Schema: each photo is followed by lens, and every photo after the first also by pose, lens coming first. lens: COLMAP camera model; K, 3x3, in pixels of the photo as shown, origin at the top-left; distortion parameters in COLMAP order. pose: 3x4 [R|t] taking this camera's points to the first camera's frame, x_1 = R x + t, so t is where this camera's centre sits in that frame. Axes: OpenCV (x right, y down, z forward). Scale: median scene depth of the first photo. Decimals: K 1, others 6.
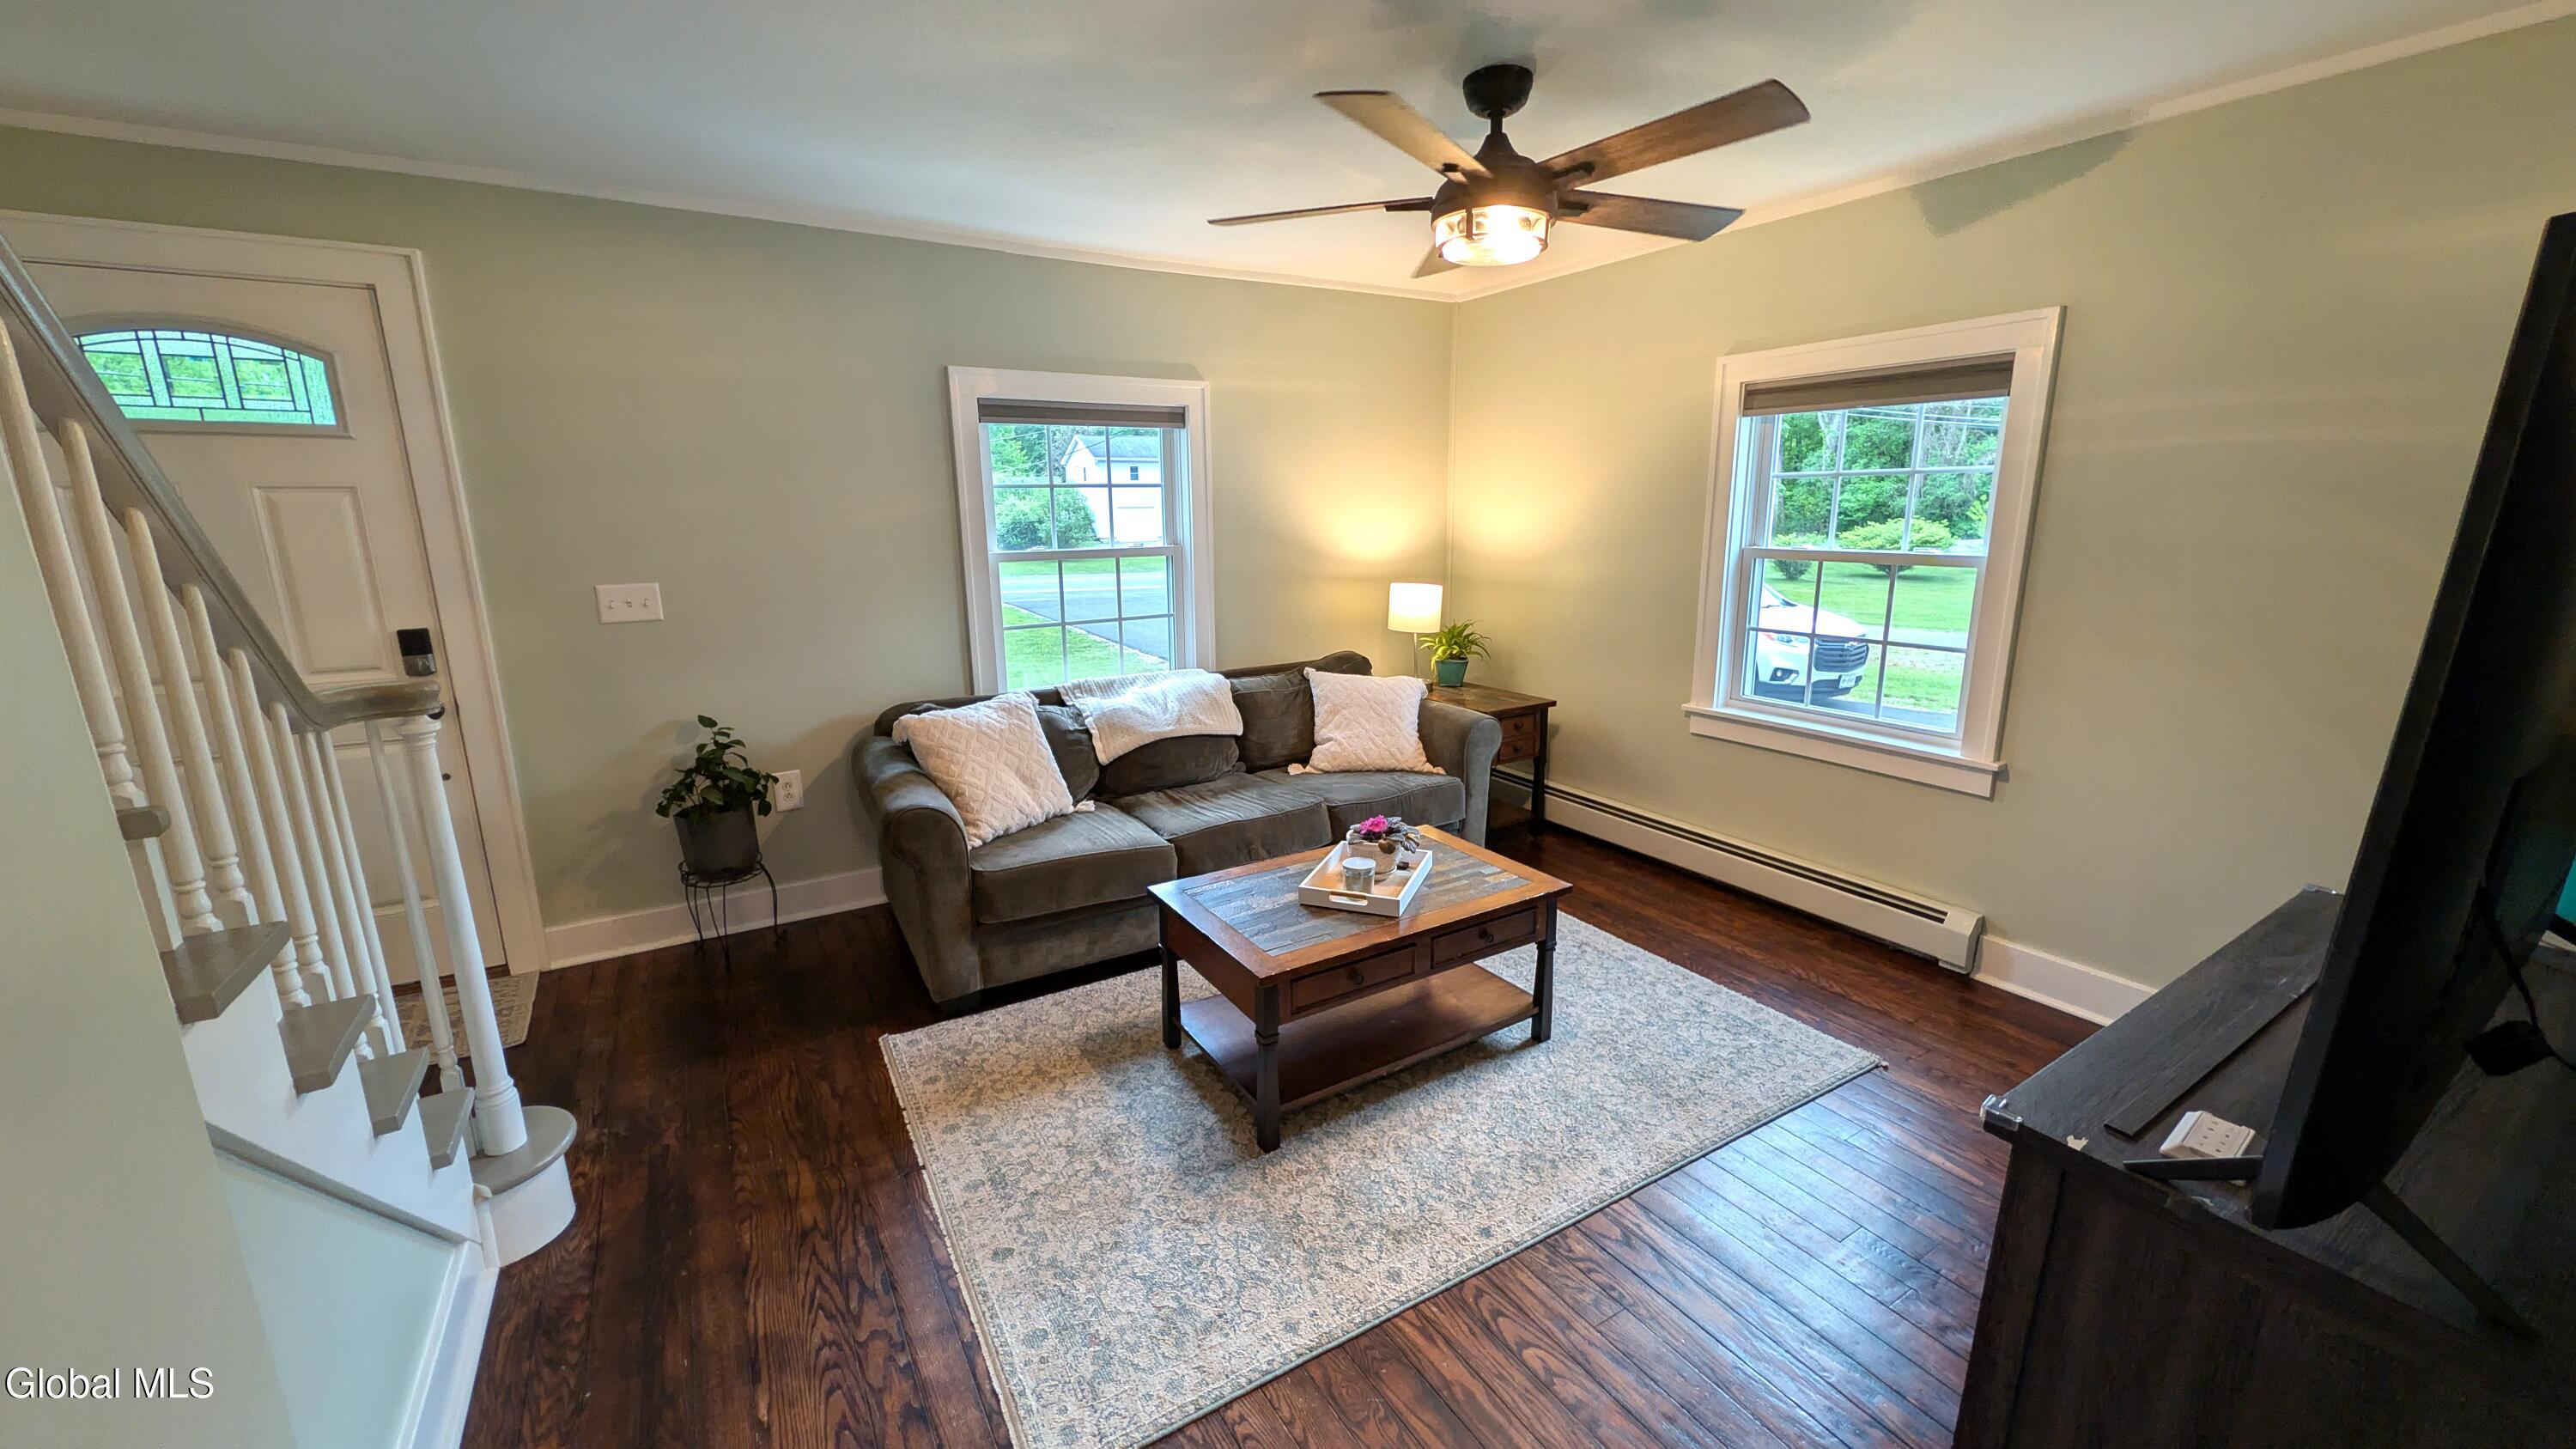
lens RADIAL K [[995.4, 0, 1292.1], [0, 995.4, 729.0], [0, 0, 1]] dist [0.003168, -0.000180]
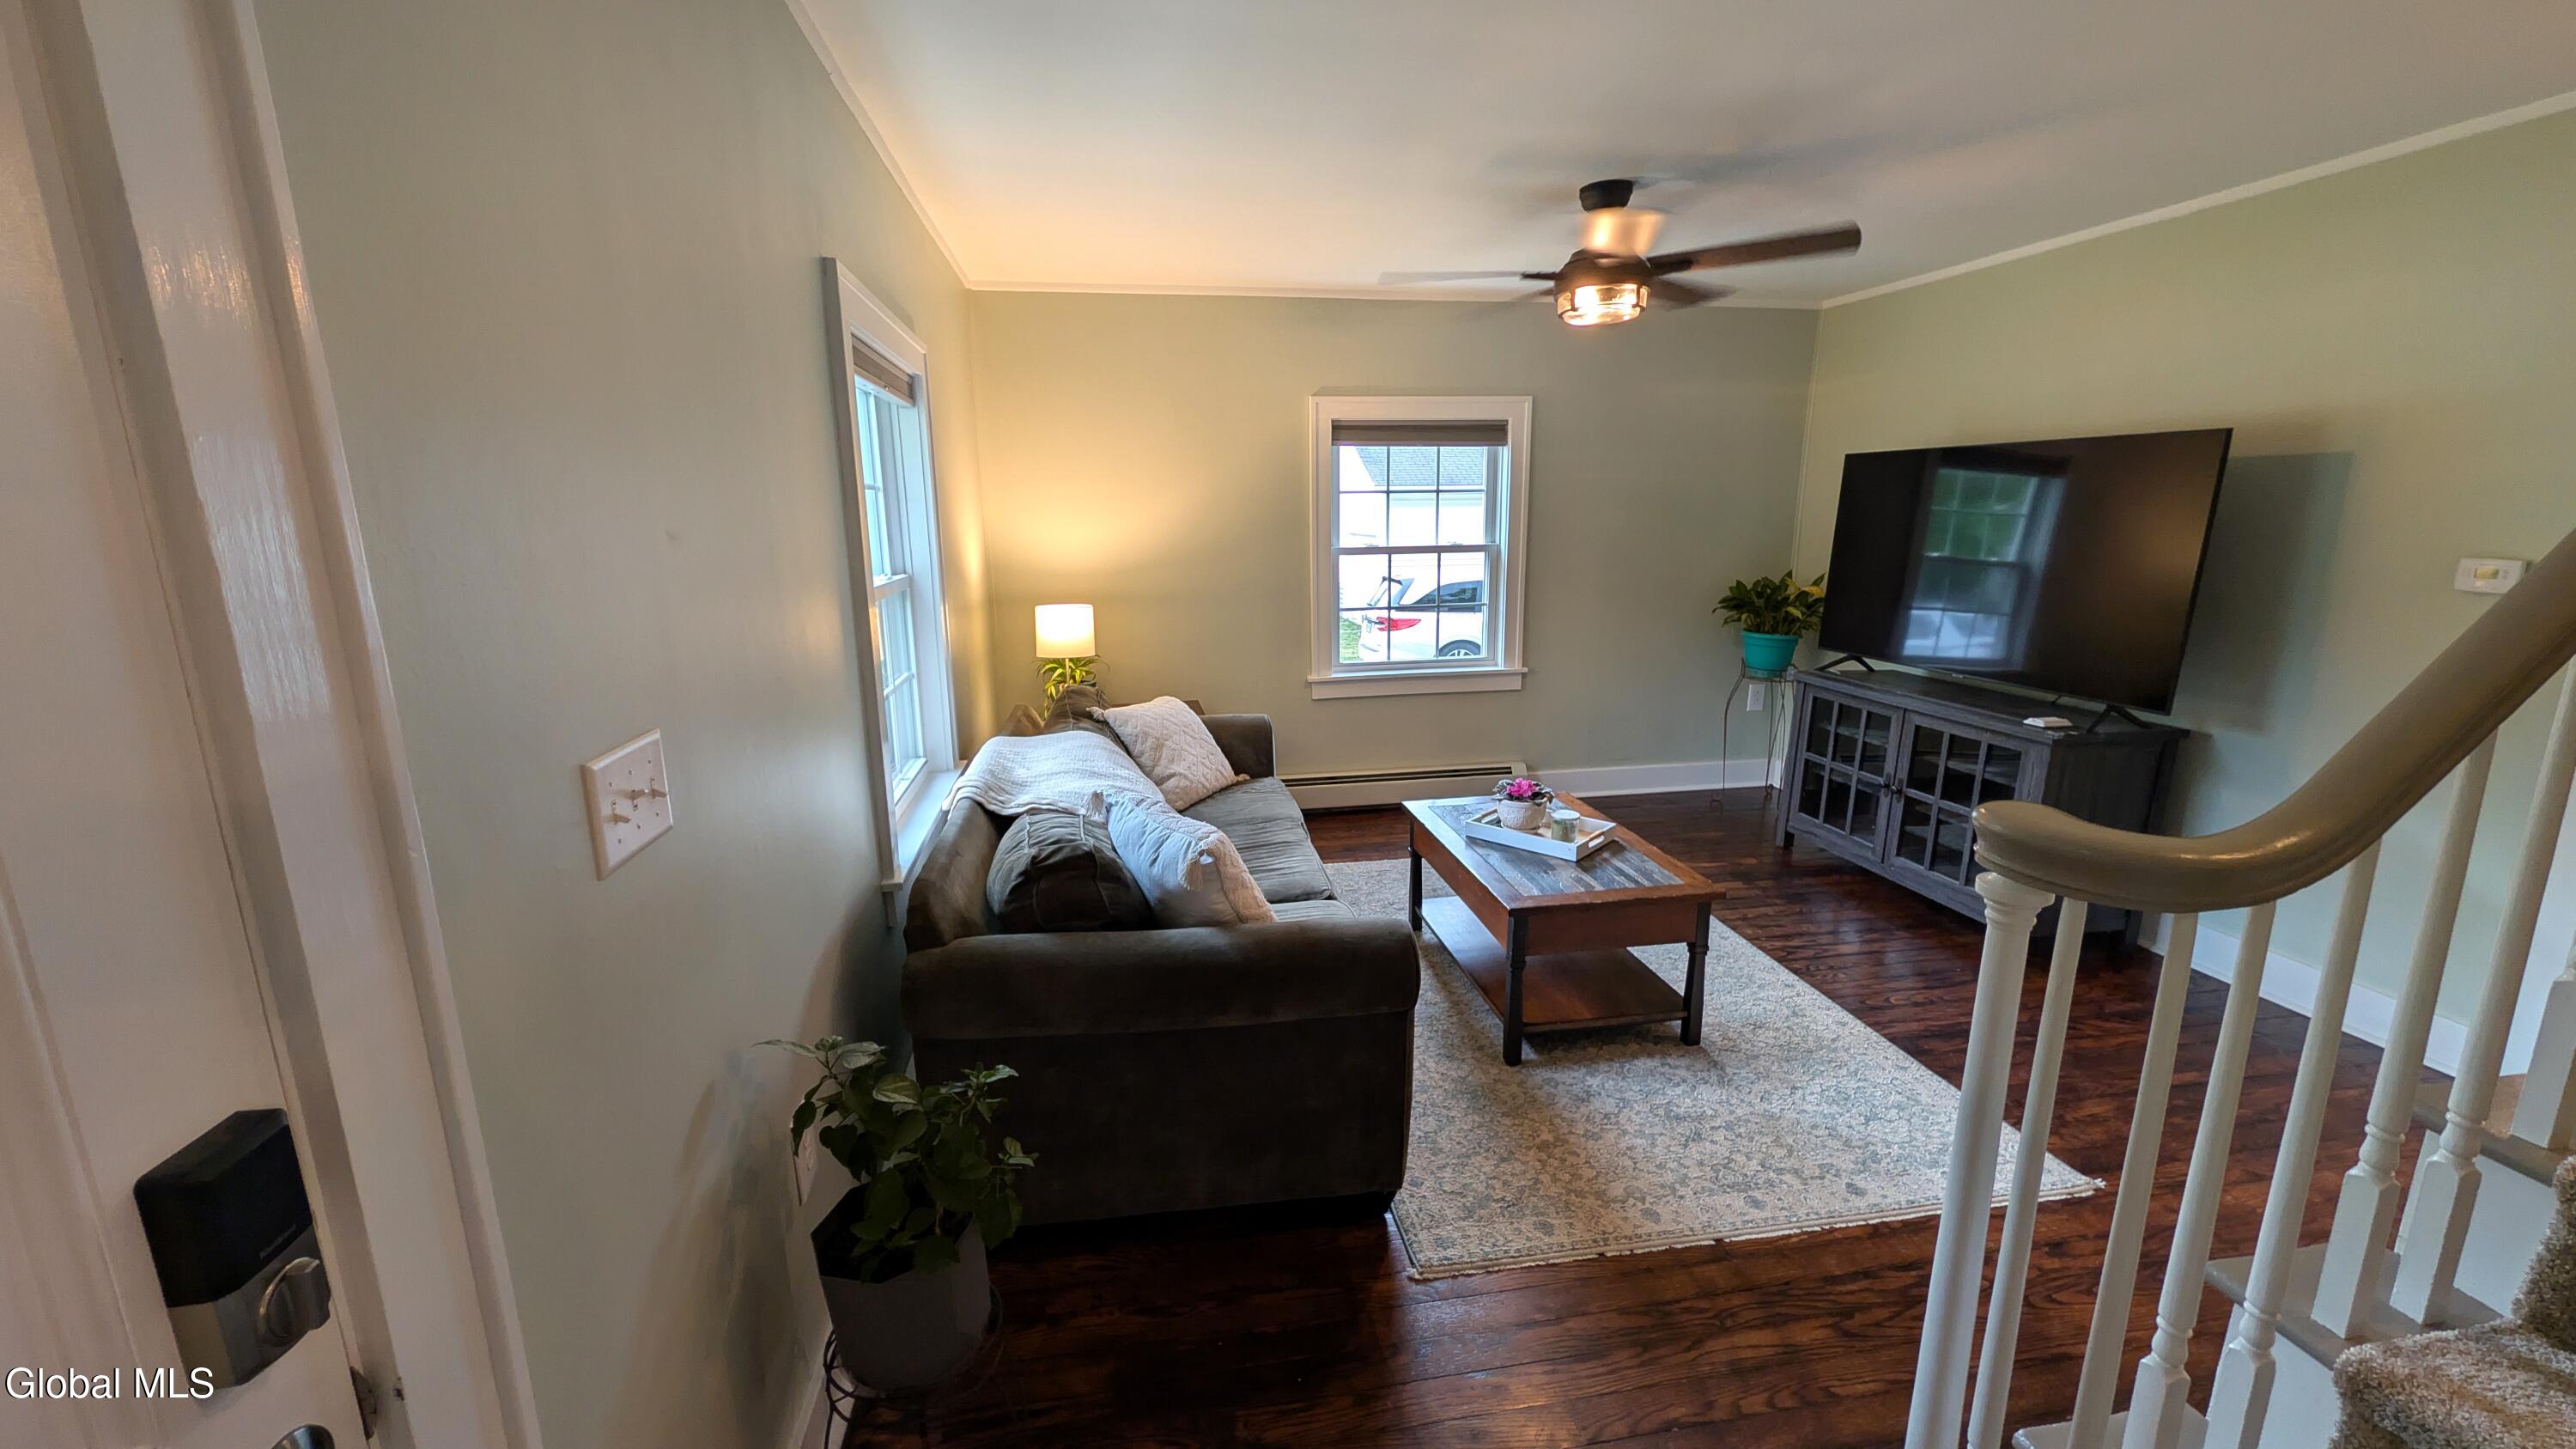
lens RADIAL K [[995.4, 0, 1280.3], [0, 995.4, 726.3], [0, 0, 1]] dist [0.003168, -0.000180]
pose [[0.368538, -0.194990, 0.908933, -1.368384], [0.218003, 0.968616, 0.119402, -0.221726], [-0.903690, 0.154146, 0.399480, 1.023127]]
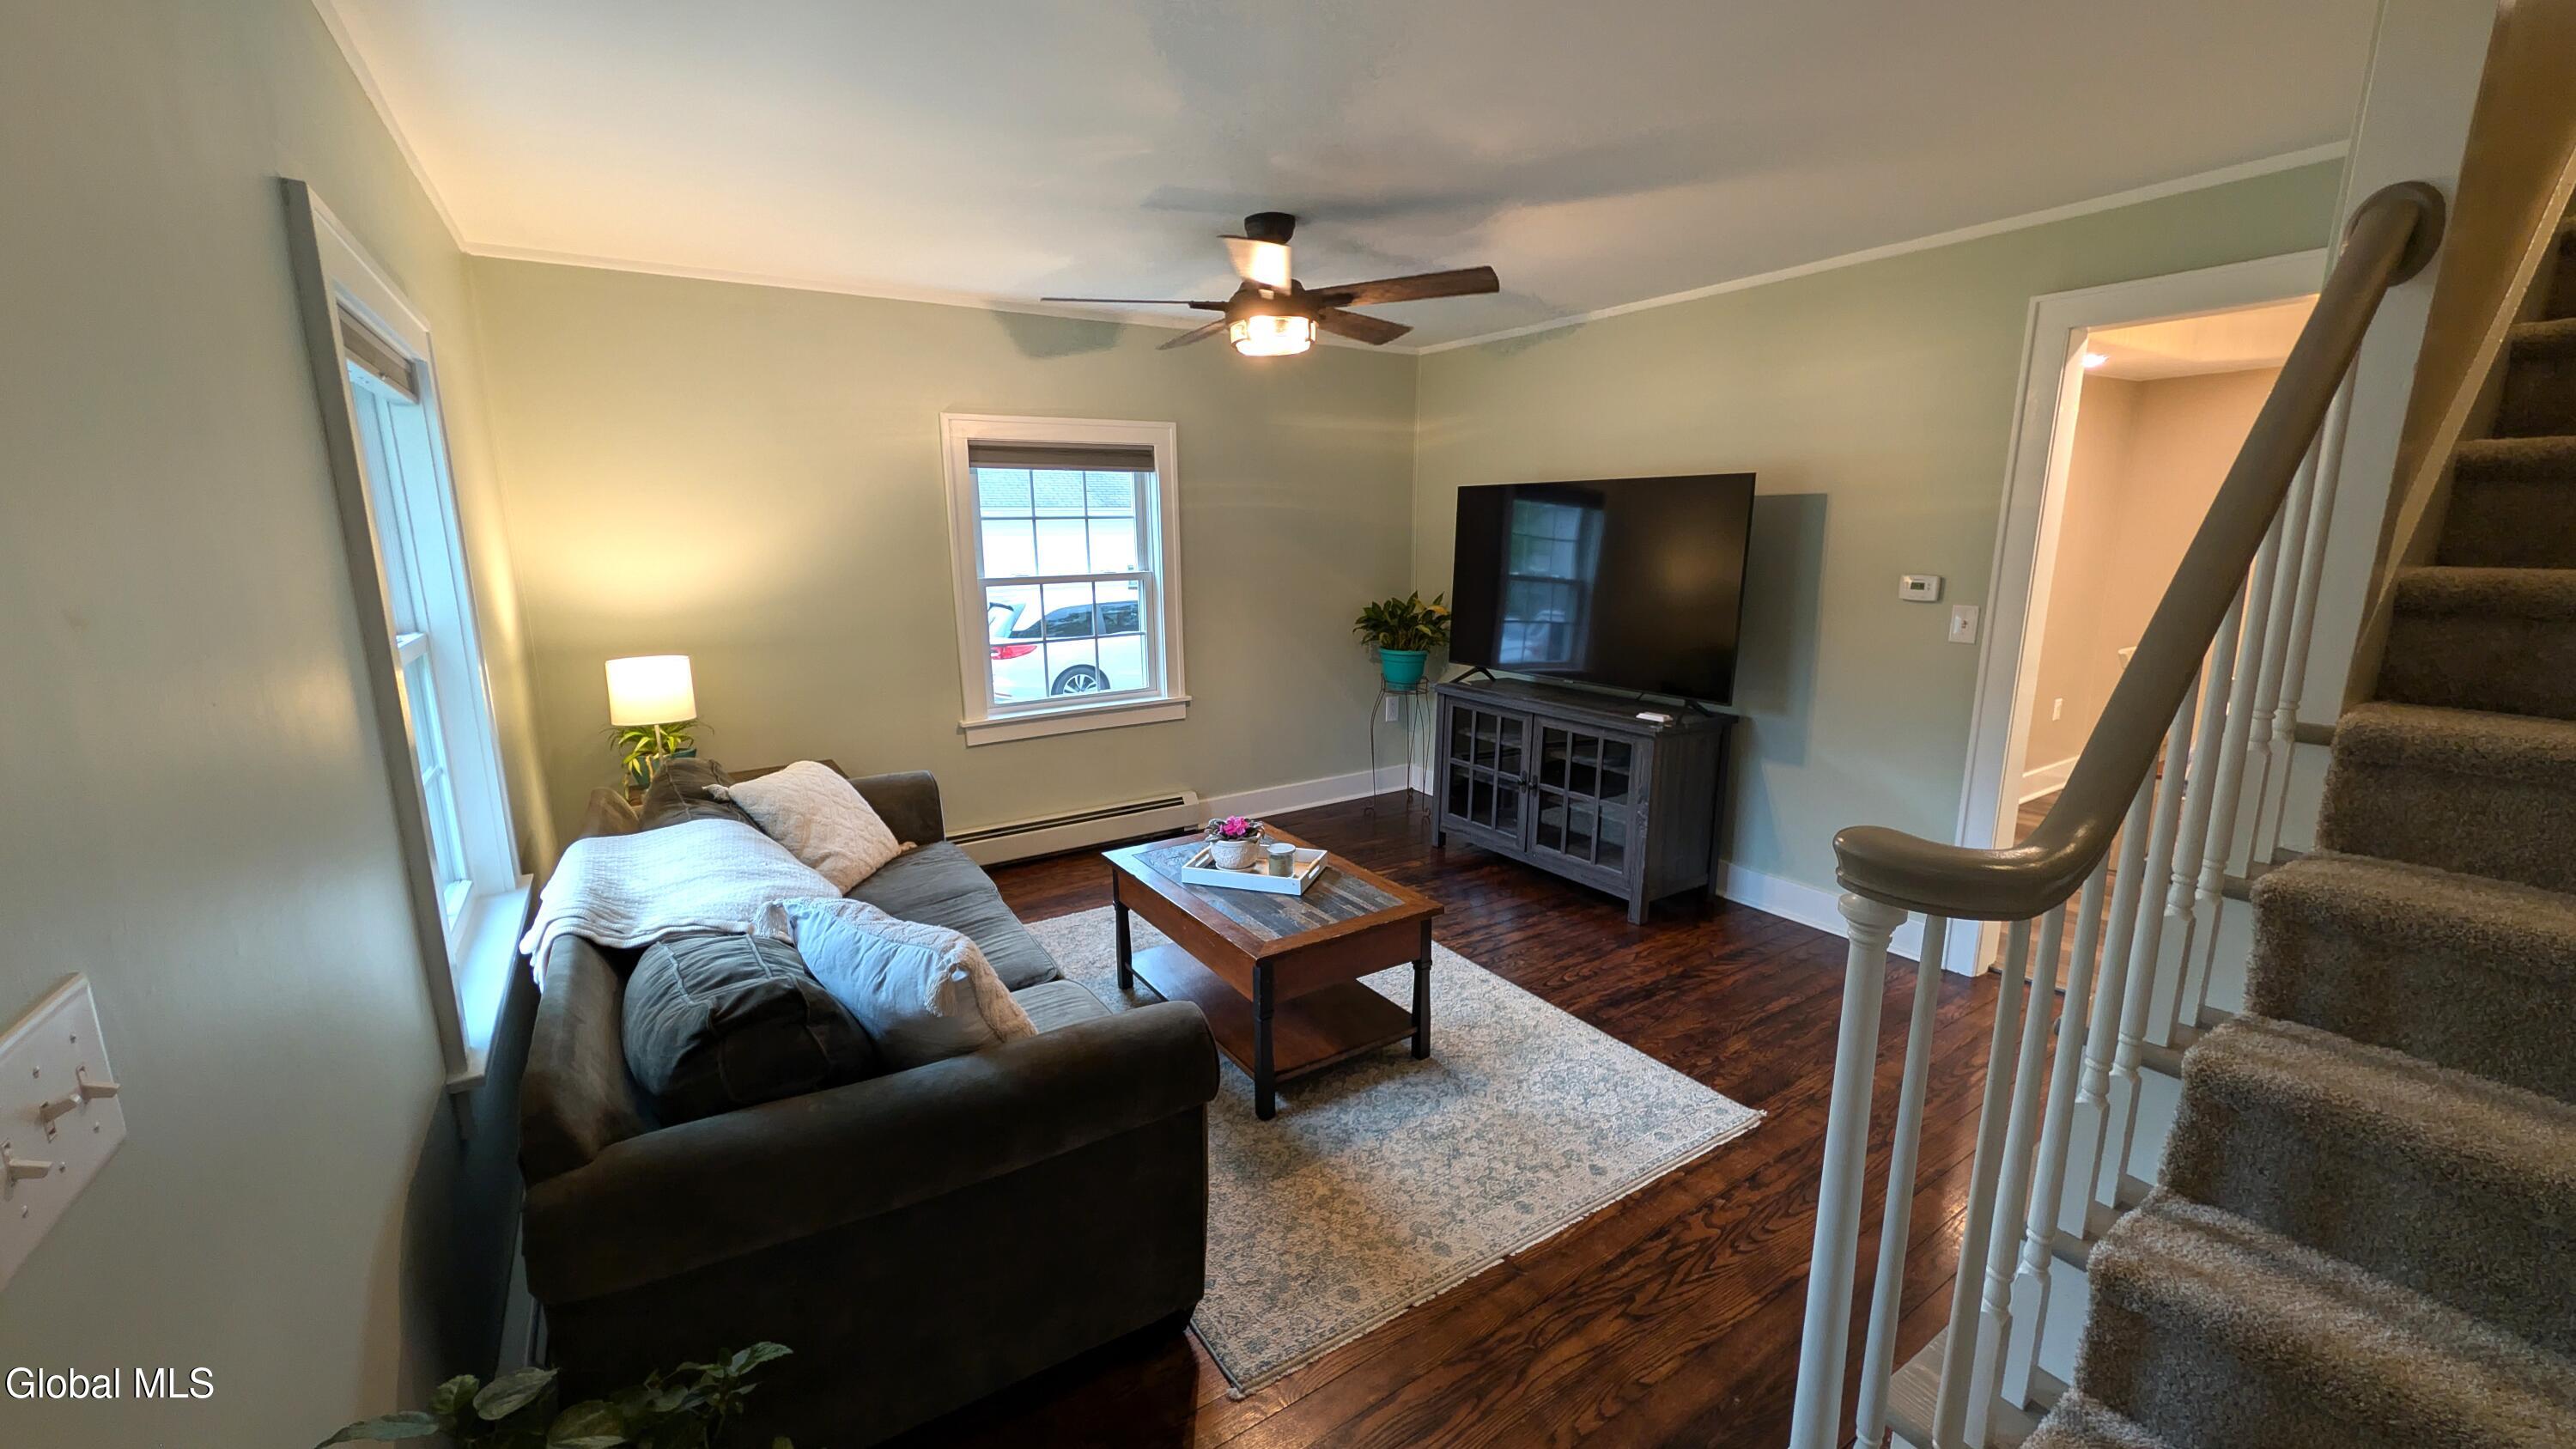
lens RADIAL K [[995.4, 0, 1285.8], [0, 995.4, 725.3], [0, 0, 1]] dist [0.003168, -0.000180]
pose [[-0.029189, -0.189588, 0.981430, -1.290258], [0.236981, 0.952543, 0.191056, -0.273304], [-0.971076, 0.238157, 0.017125, 1.175134]]
